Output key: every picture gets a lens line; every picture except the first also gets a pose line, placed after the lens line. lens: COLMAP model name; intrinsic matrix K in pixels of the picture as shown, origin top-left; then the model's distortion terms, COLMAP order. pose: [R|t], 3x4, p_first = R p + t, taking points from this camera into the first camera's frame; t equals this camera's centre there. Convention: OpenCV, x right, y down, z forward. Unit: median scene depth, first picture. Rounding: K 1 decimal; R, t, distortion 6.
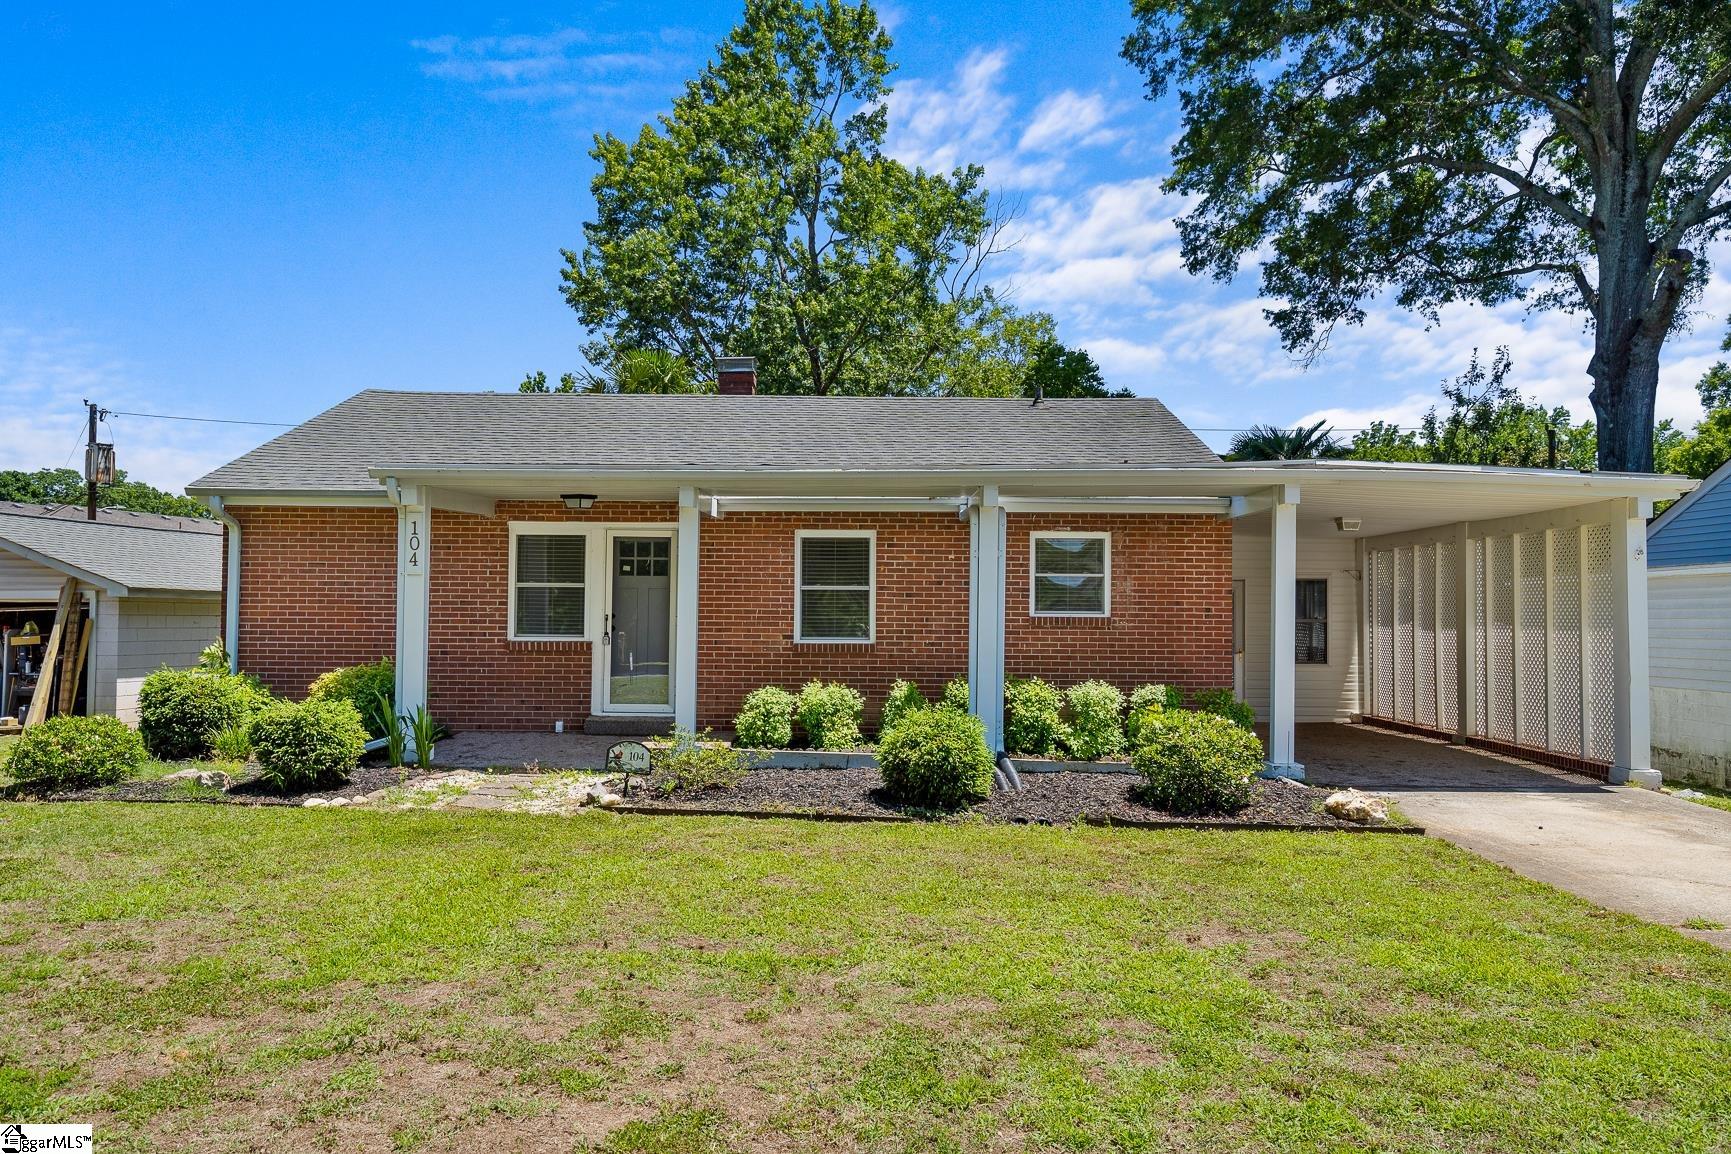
lens RADIAL K [[1188.0, 0, 864.6], [0, 1188.0, 577.6], [0, 0, 1]] dist [-0.000982, -0.000024]
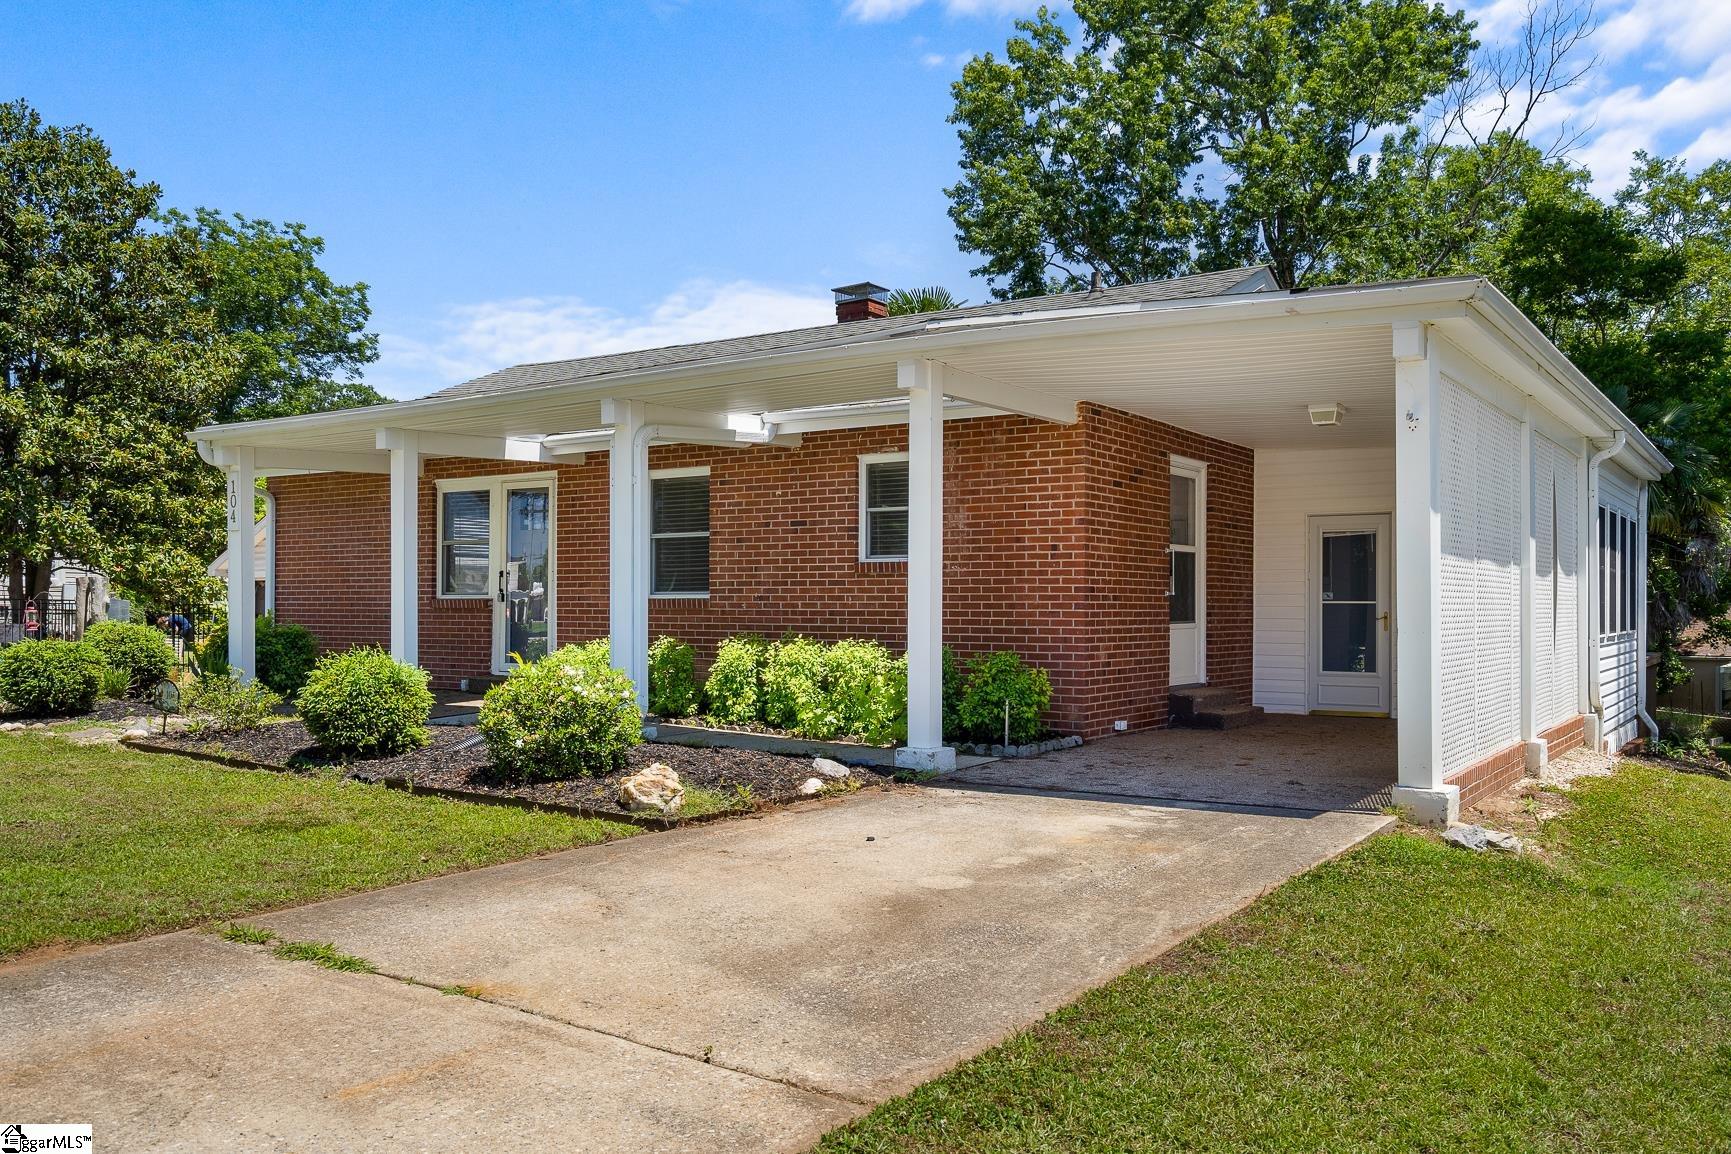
lens RADIAL K [[1350.3, 0, 865.9], [0, 1350.3, 581.3], [0, 0, 1]] dist [-0.000843, -0.000312]
pose [[0.844670, -0.015144, -0.535073, 0.632262], [0.021407, 0.999756, 0.005498, 0.040851], [0.534859, -0.016098, 0.844788, 0.237817]]
